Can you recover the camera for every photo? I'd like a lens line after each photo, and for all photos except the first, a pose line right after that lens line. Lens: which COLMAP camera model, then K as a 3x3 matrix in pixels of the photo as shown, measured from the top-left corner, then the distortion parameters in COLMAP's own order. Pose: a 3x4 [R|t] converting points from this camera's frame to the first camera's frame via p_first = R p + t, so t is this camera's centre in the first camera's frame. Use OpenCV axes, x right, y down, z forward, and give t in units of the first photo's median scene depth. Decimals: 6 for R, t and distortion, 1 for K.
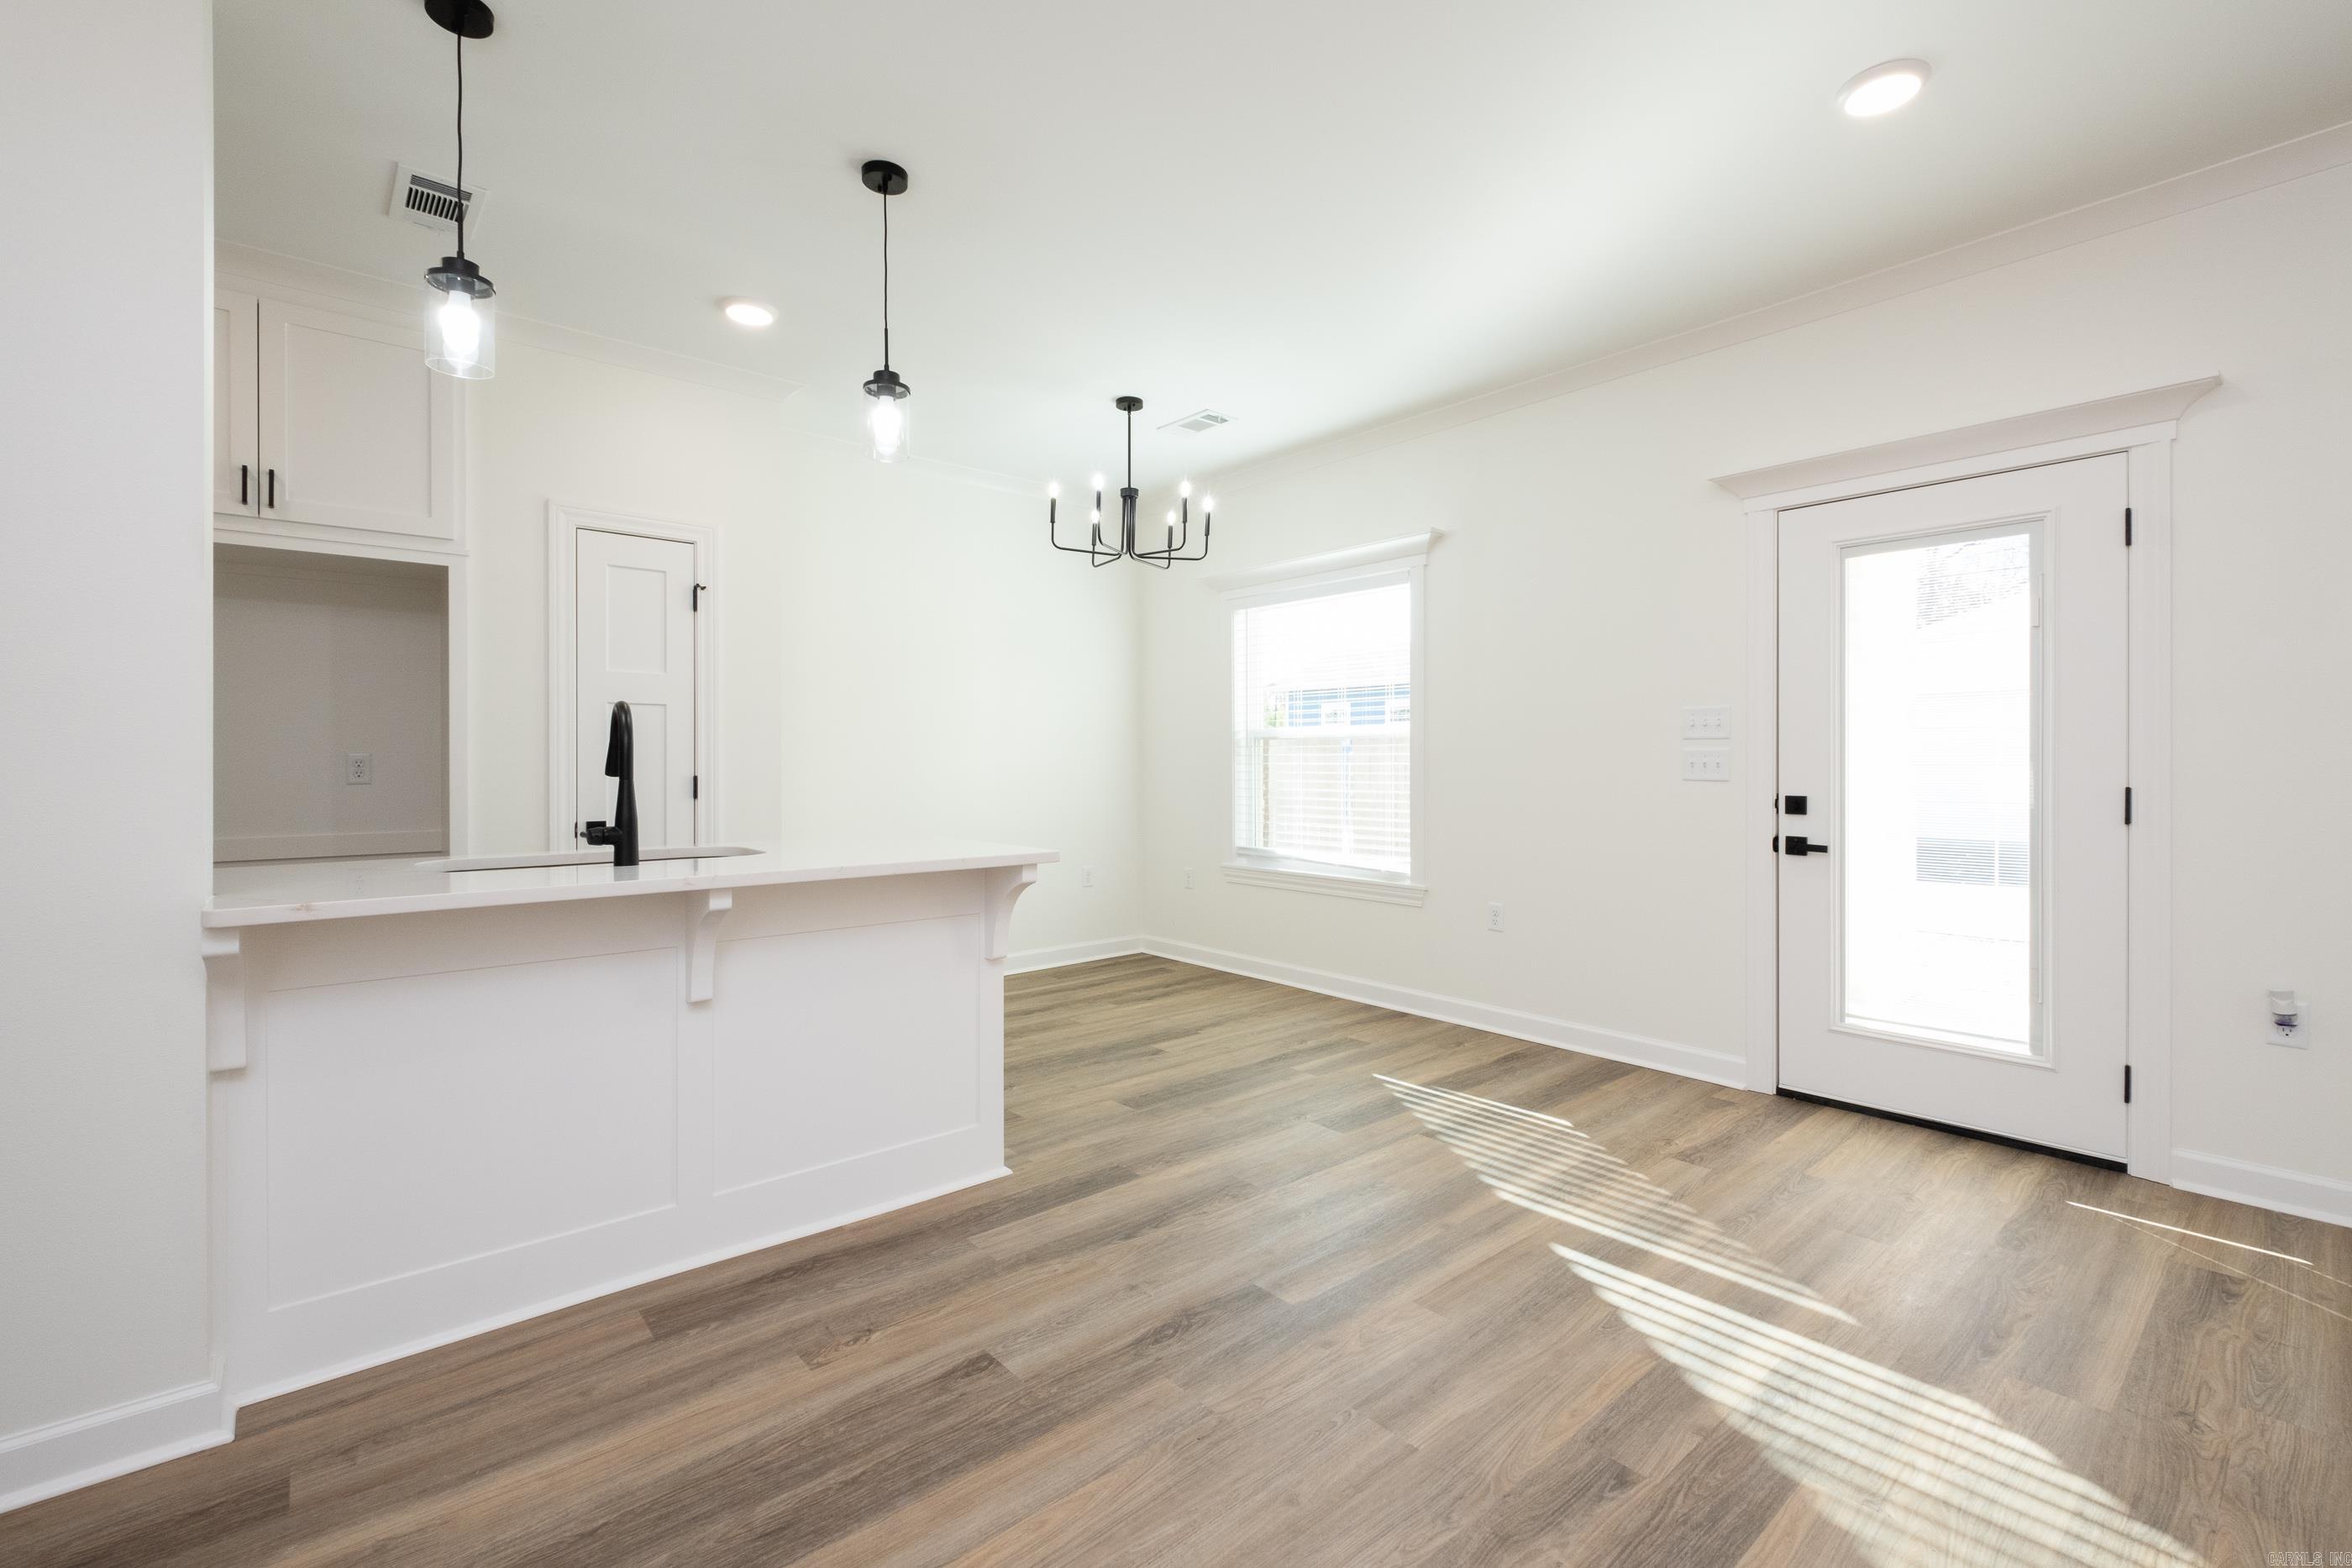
lens RADIAL K [[1009.8, 0, 1174.7], [0, 1009.8, 759.7], [0, 0, 1]] dist [0.003021, -0.003040]
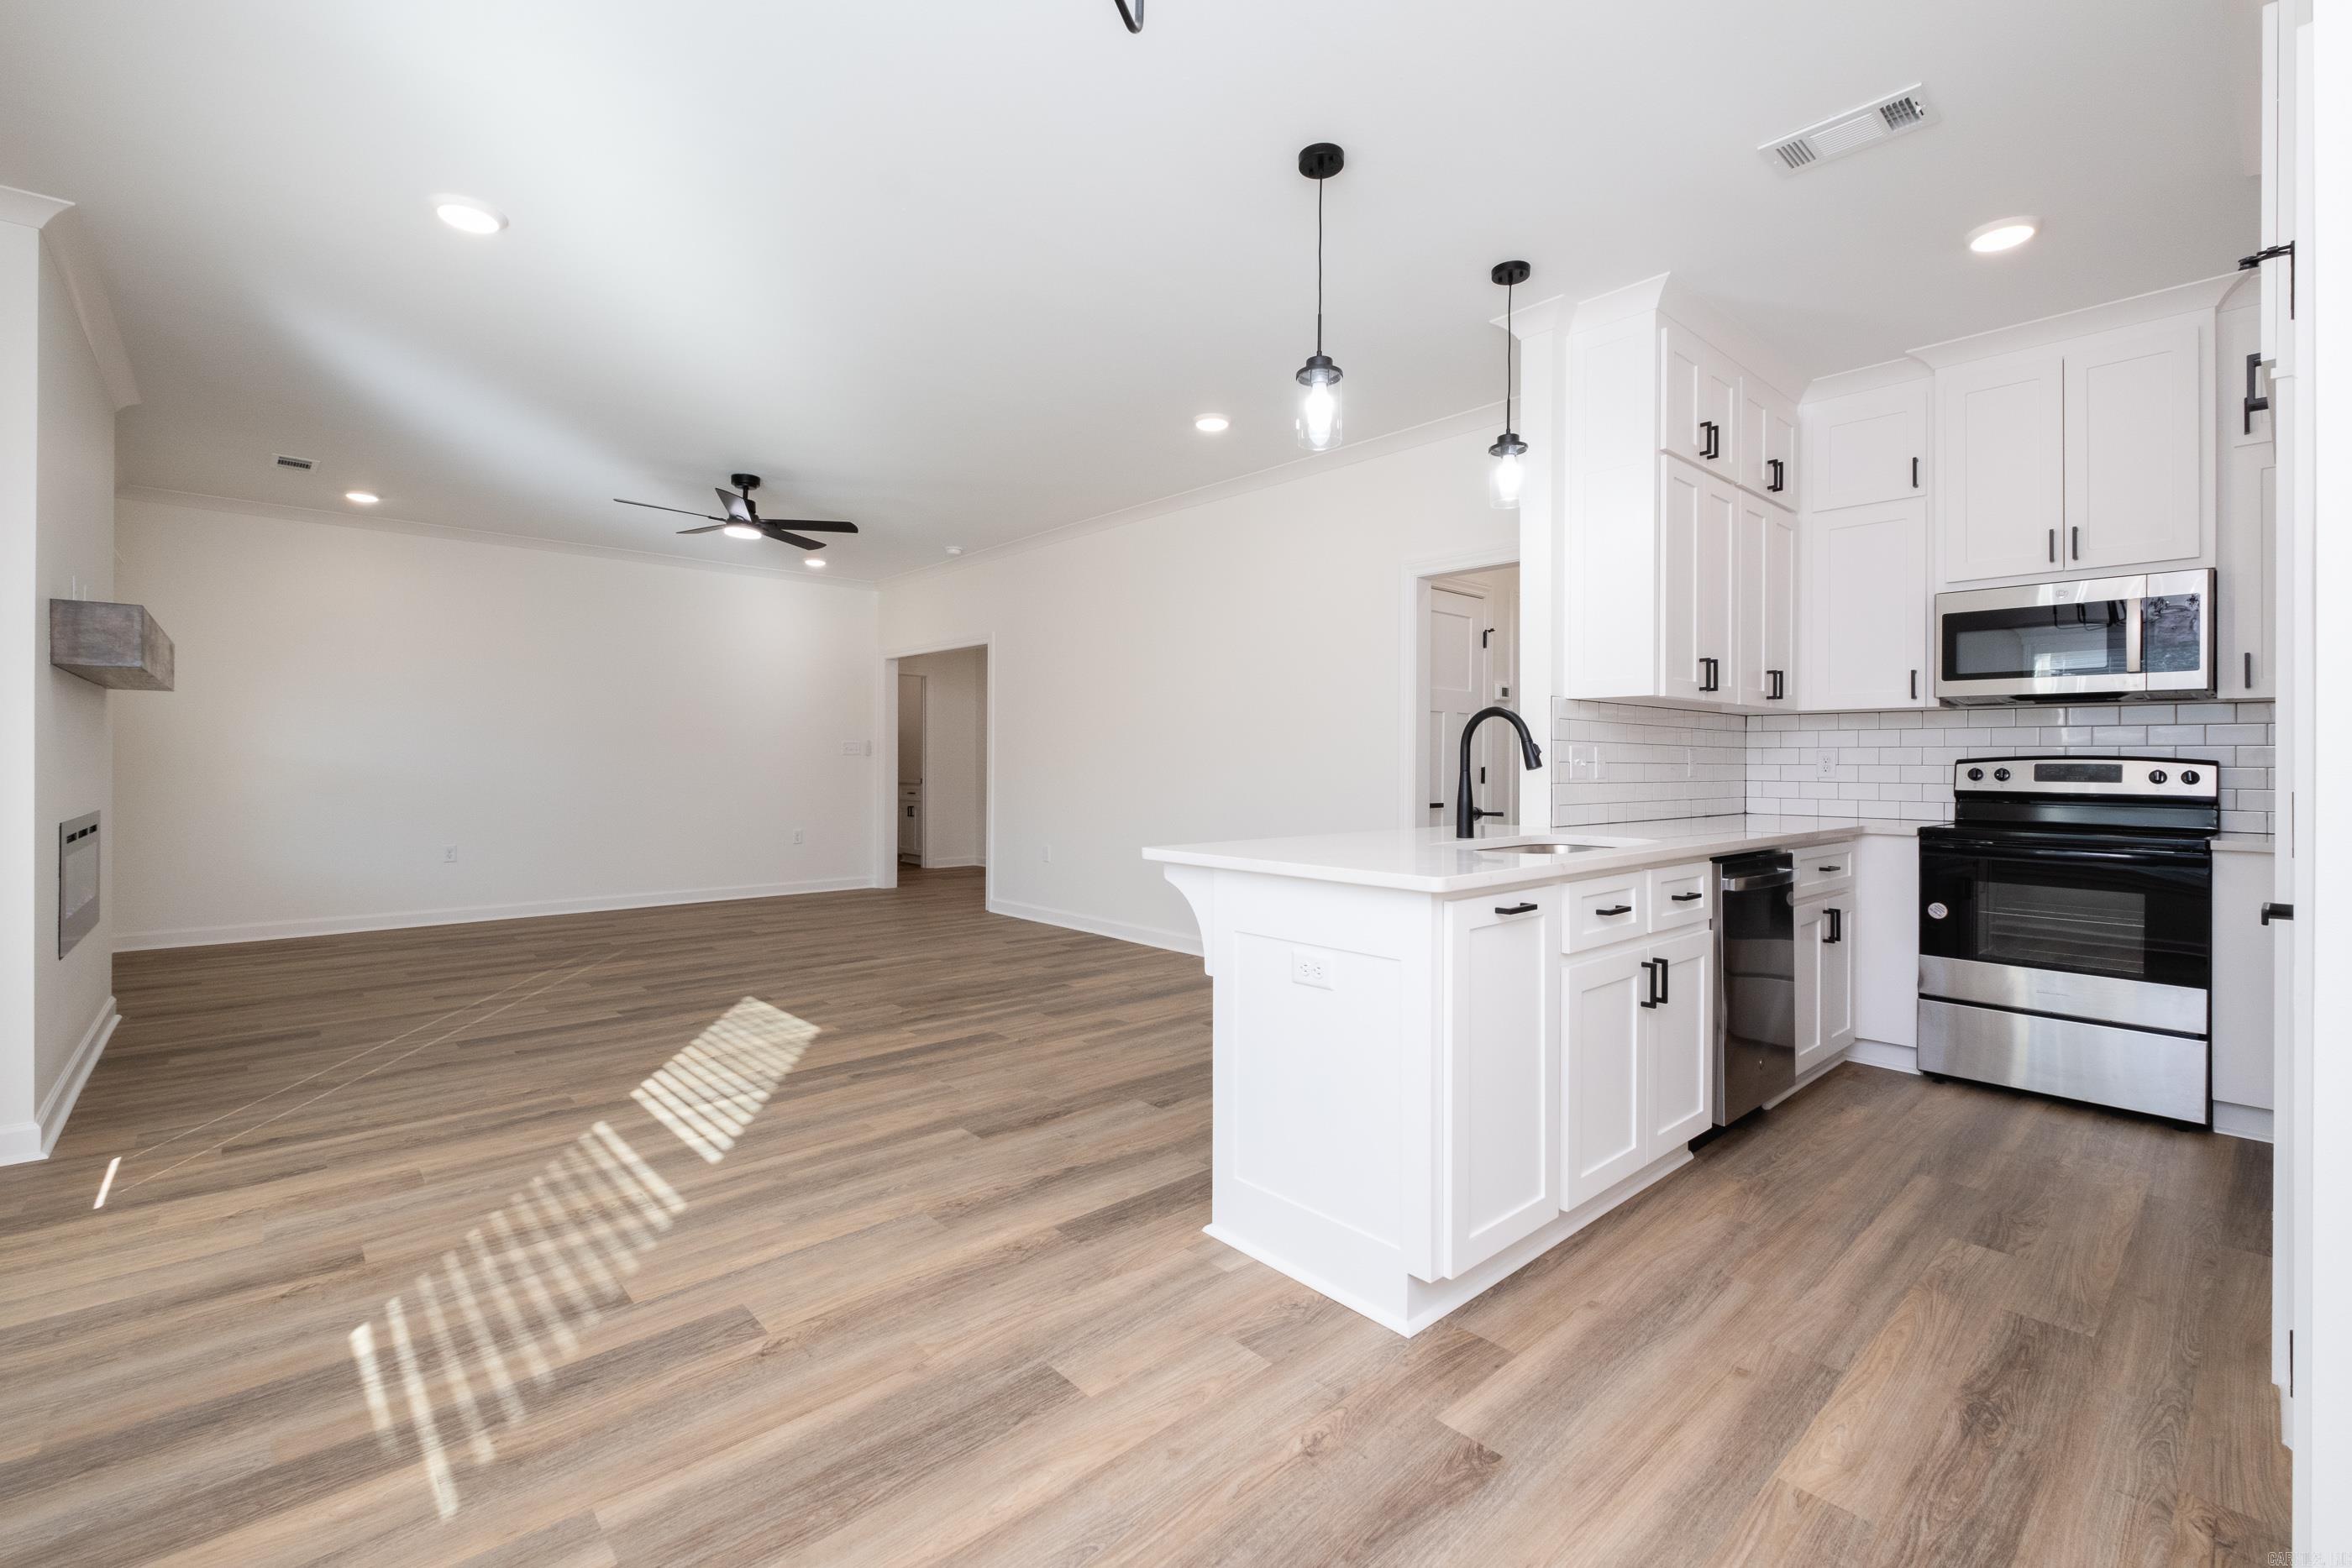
lens RADIAL K [[1009.8, 0, 1177.2], [0, 1009.8, 765.7], [0, 0, 1]] dist [0.003021, -0.003040]
pose [[-0.999442, -0.006199, -0.032824, -0.109309], [-0.006195, 0.999981, -0.000214, 0.007803], [0.032825, -0.000011, -0.999461, 1.885543]]
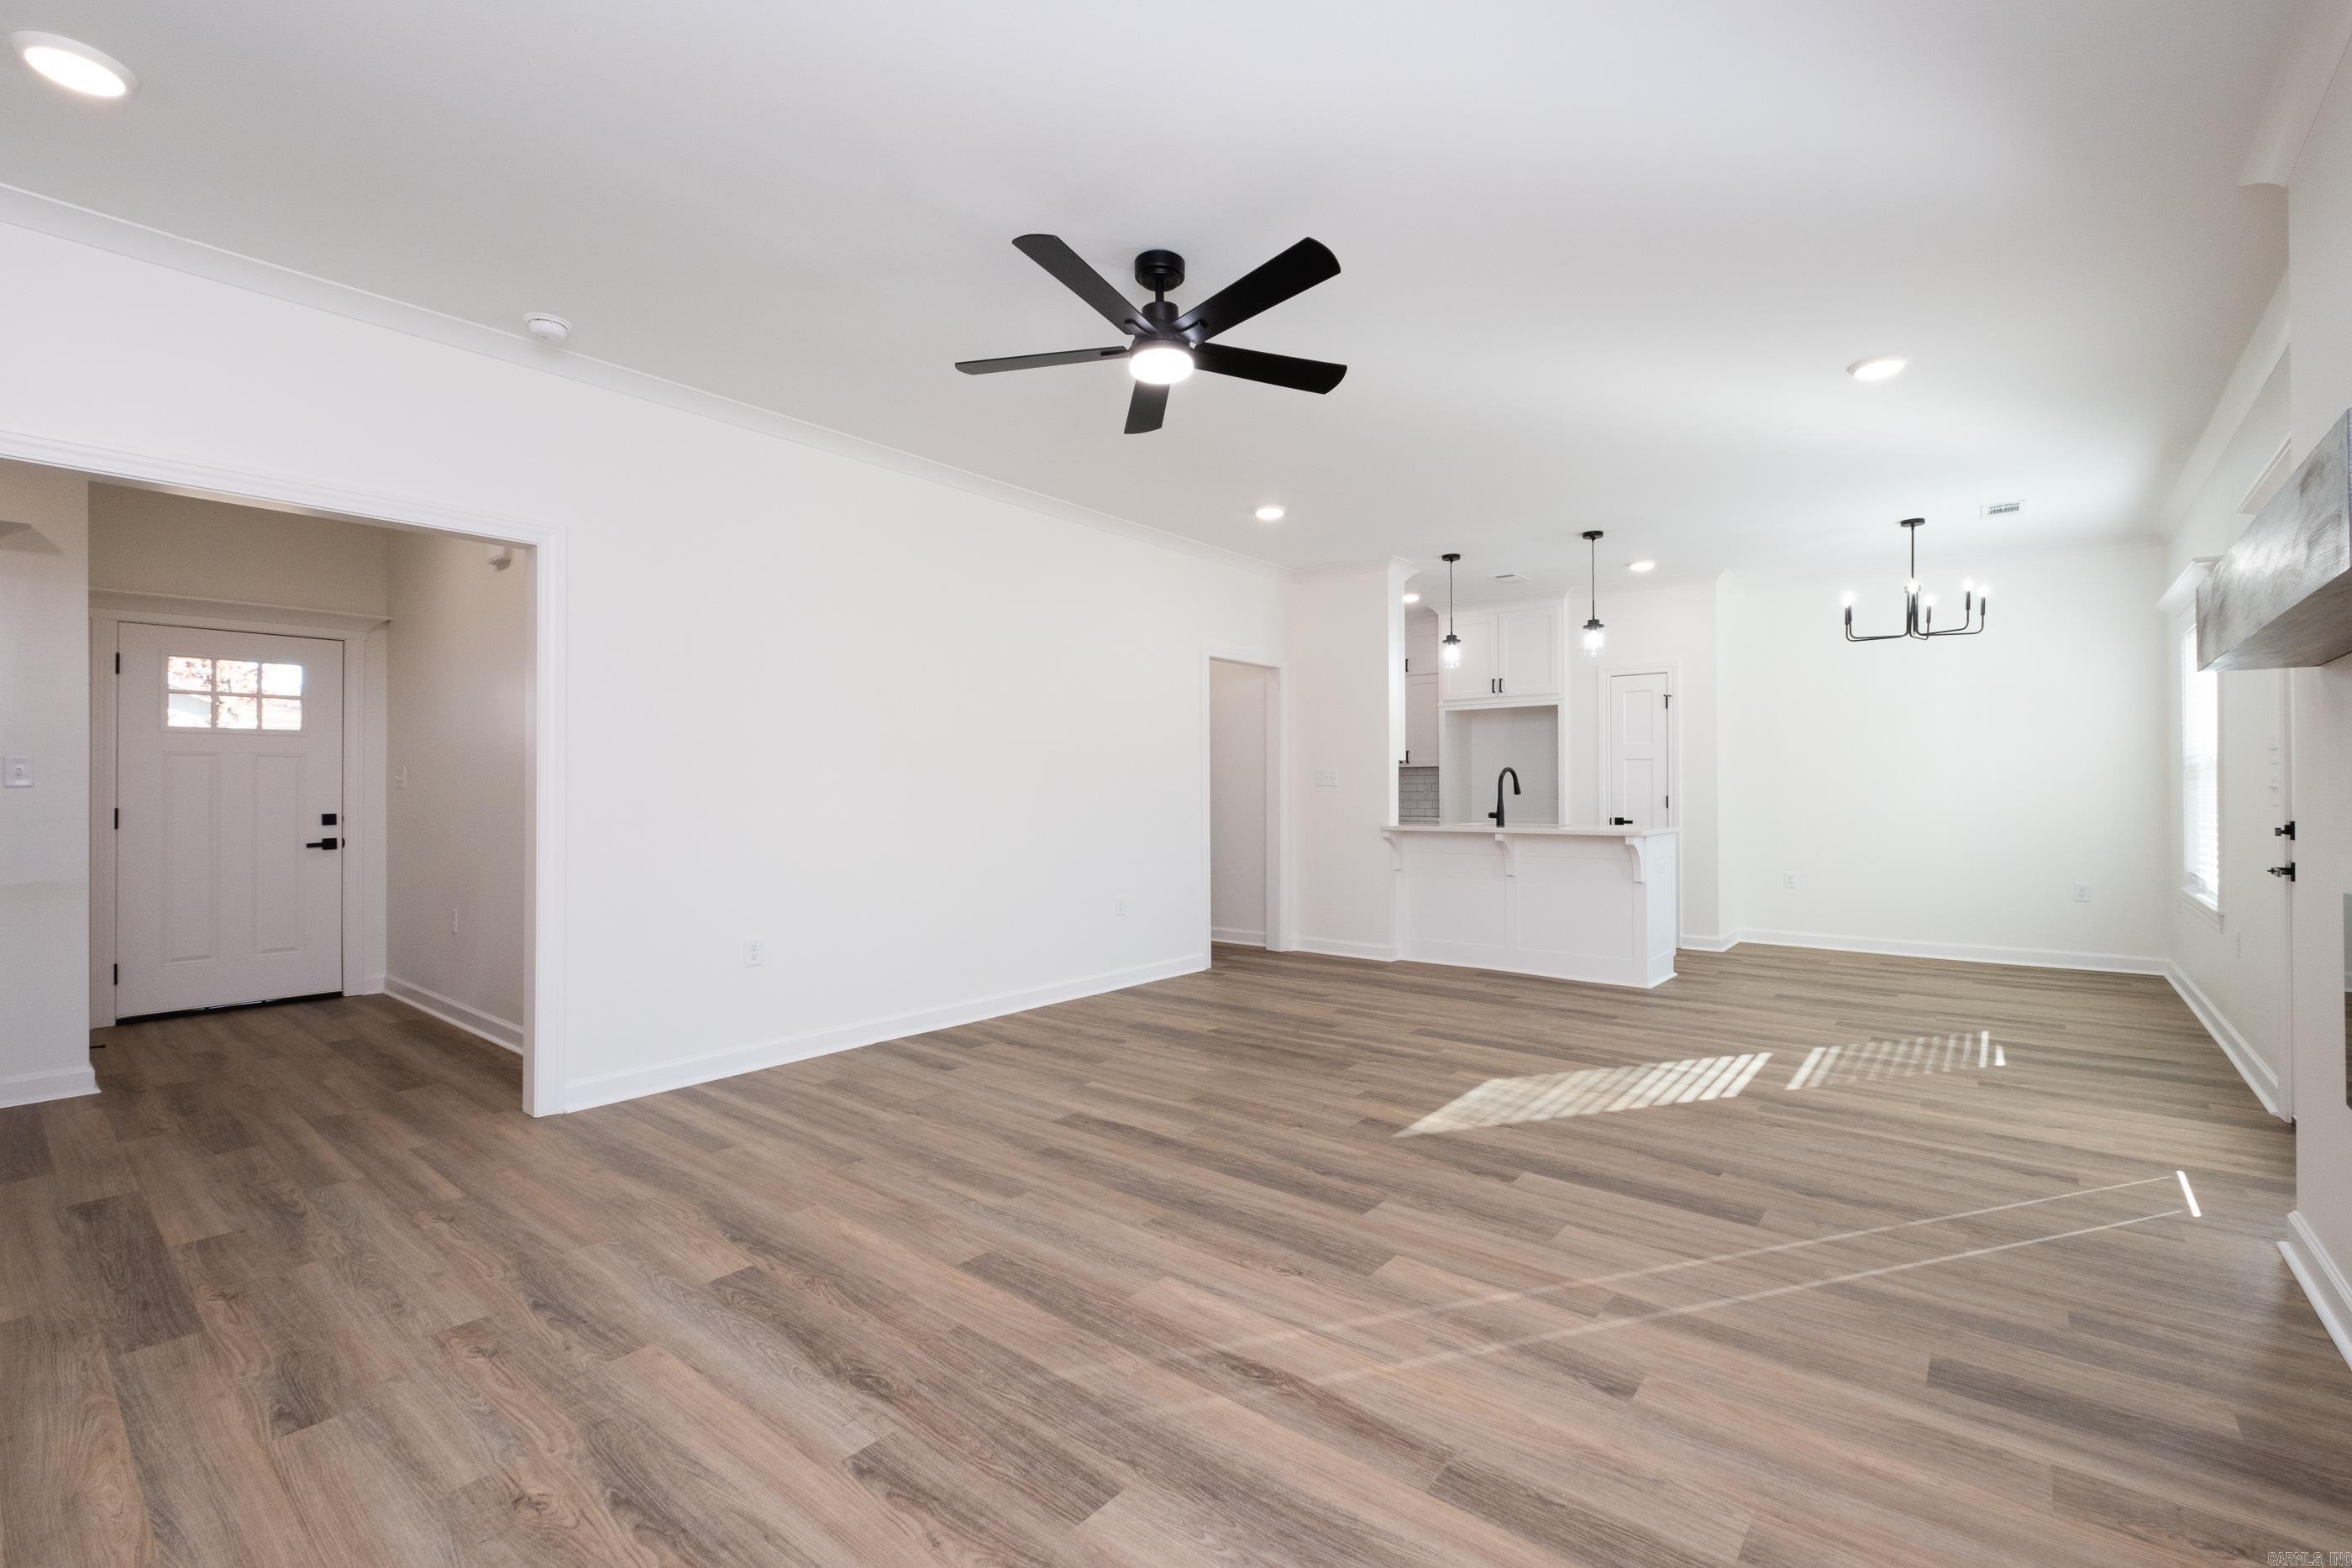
lens RADIAL K [[1009.8, 0, 1189.4], [0, 1009.8, 791.9], [0, 0, 1]] dist [0.003021, -0.003040]
pose [[0.176390, 0.003281, -0.984315, 1.729848], [0.008517, 0.999952, 0.004859, -0.009073], [0.984284, -0.009240, 0.176353, -0.304250]]
